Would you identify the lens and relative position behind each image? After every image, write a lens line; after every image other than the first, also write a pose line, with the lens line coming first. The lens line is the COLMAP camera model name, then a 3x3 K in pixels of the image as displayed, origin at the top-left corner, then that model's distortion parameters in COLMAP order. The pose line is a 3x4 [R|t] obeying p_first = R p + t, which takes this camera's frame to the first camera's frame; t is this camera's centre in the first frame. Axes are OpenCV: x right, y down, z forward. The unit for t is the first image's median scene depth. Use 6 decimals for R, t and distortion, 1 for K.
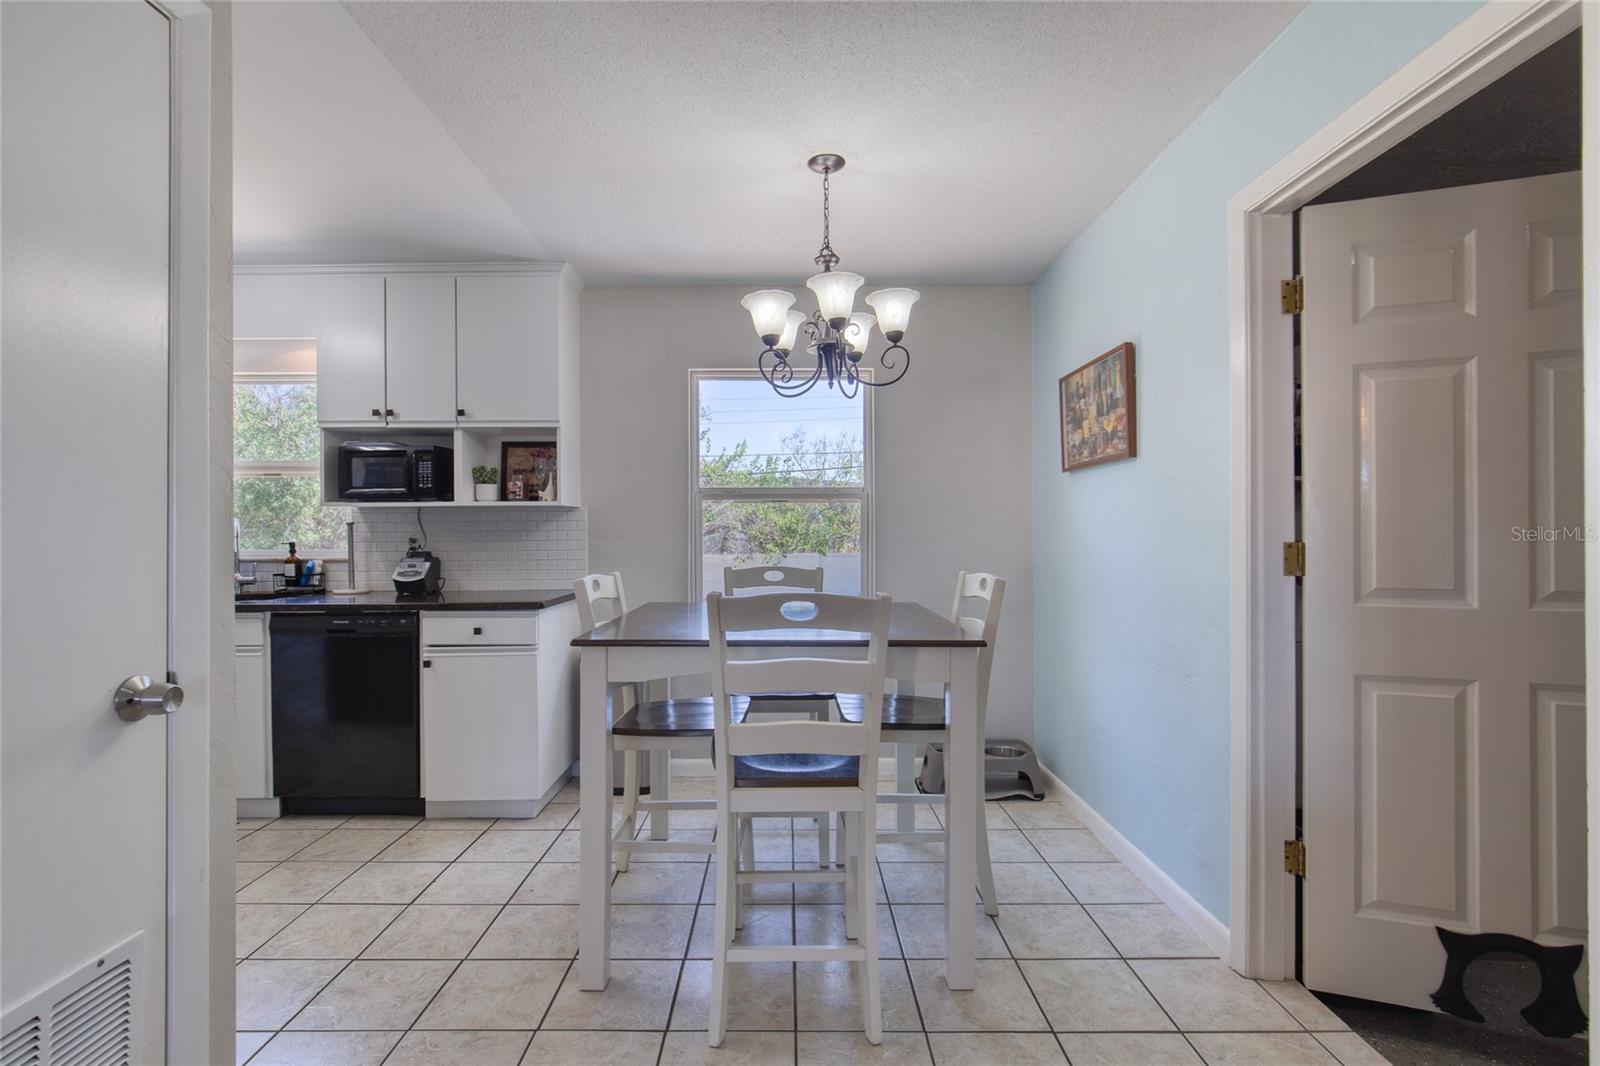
lens RADIAL K [[740.4, 0, 781.6], [0, 740.4, 536.1], [0, 0, 1]] dist [-0.010976, 0.000506]
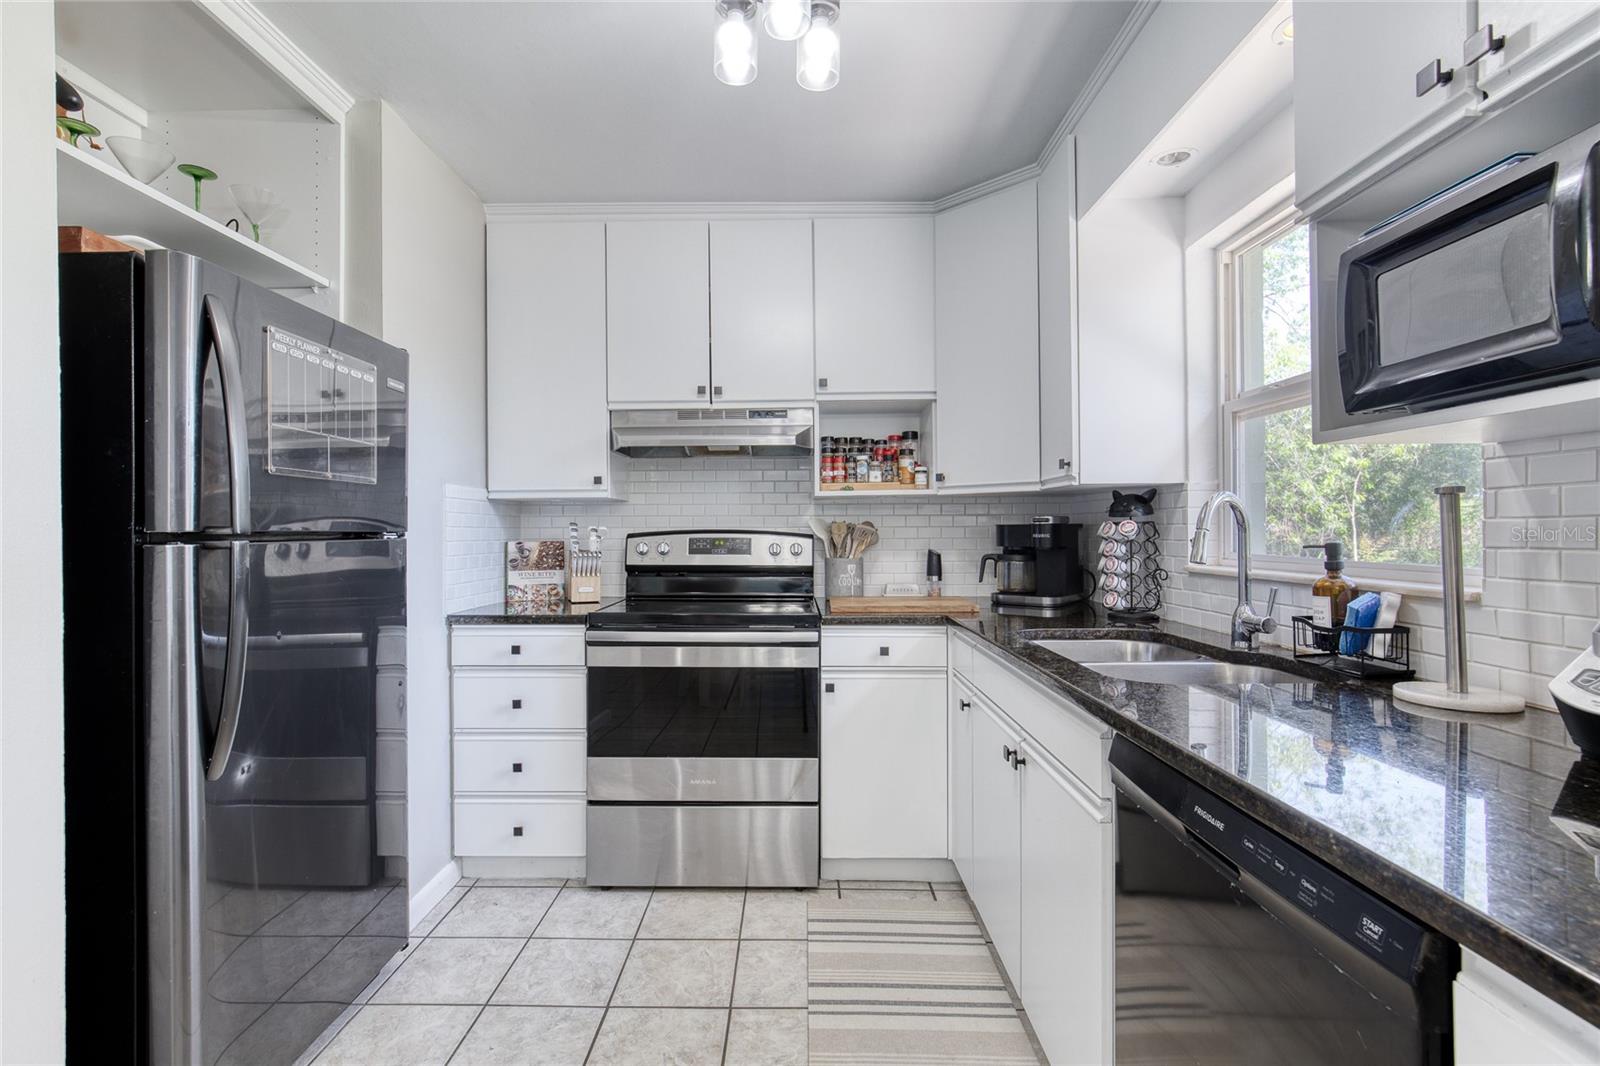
lens RADIAL K [[740.9, 0, 791.3], [0, 740.9, 528.9], [0, 0, 1]] dist [-0.014539, 0.009191]
pose [[-0.008485, 0.001372, -0.999963, -0.259285], [0.001805, 0.999997, 0.001357, -0.000860], [0.999962, -0.001793, -0.008488, 0.721917]]
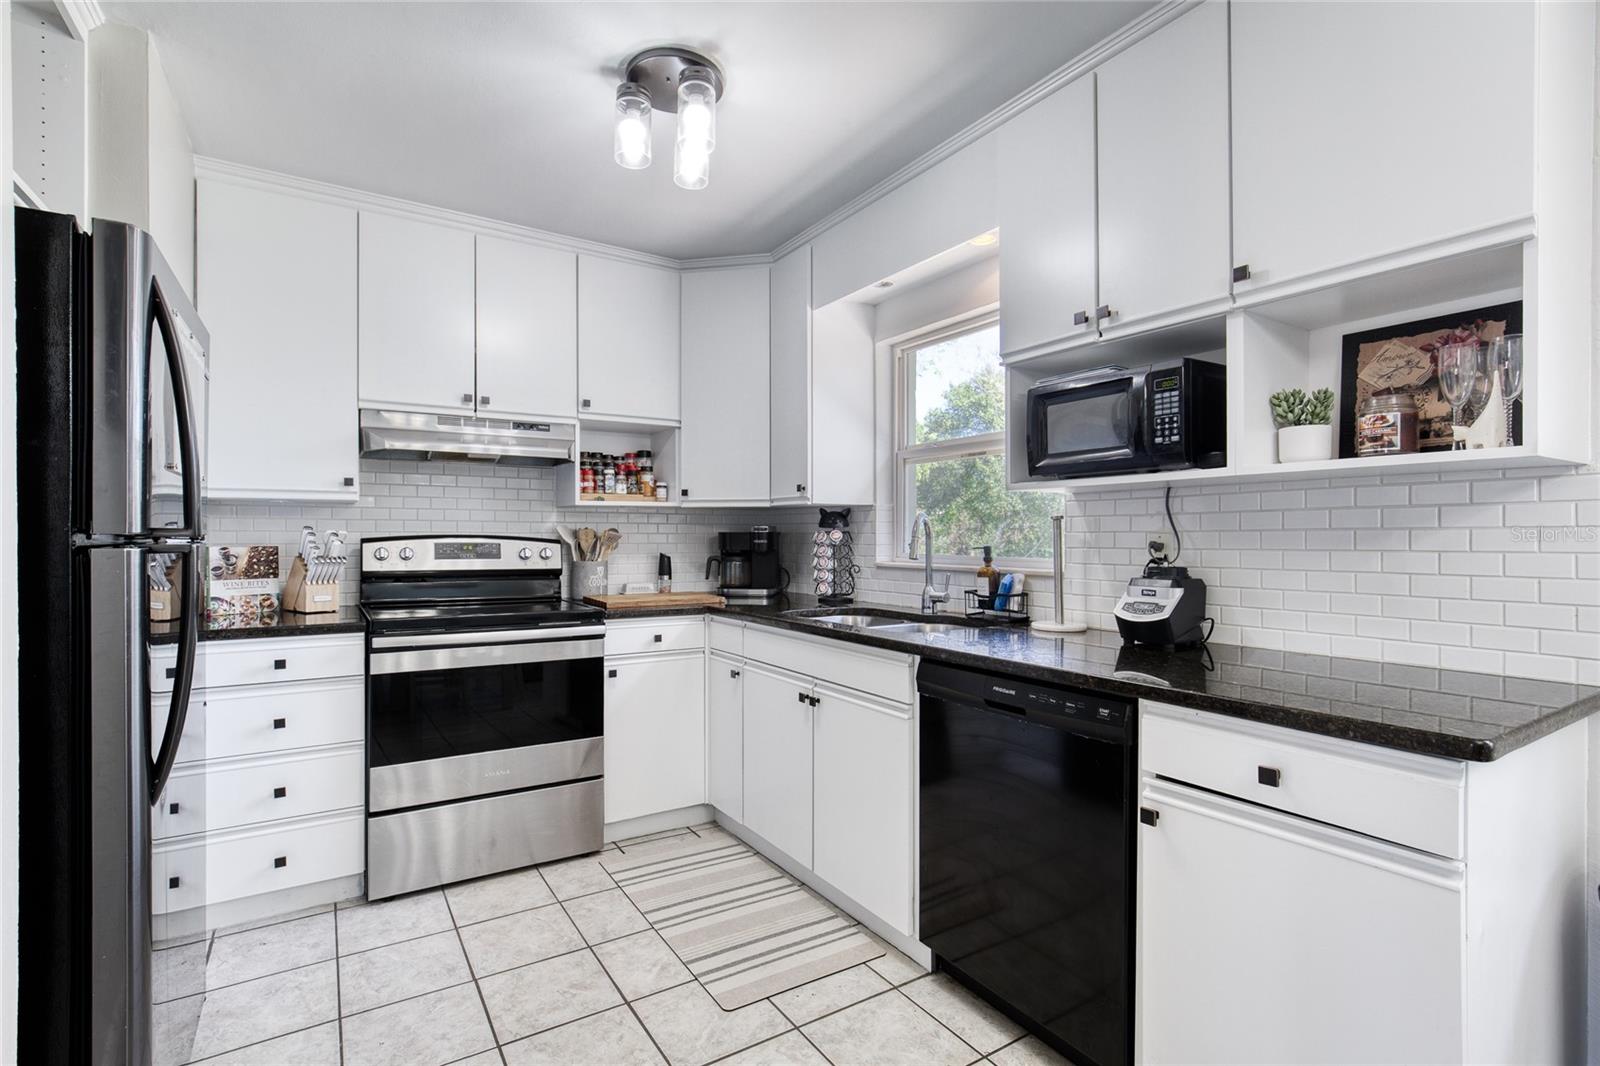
lens RADIAL K [[740.4, 0, 781.6], [0, 740.4, 536.1], [0, 0, 1]] dist [-0.010976, 0.000506]
pose [[0.530671, 0.004685, -0.847565, -0.182615], [-0.006283, 0.999979, 0.001594, -0.000982], [0.847554, 0.004479, 0.530690, 0.479750]]
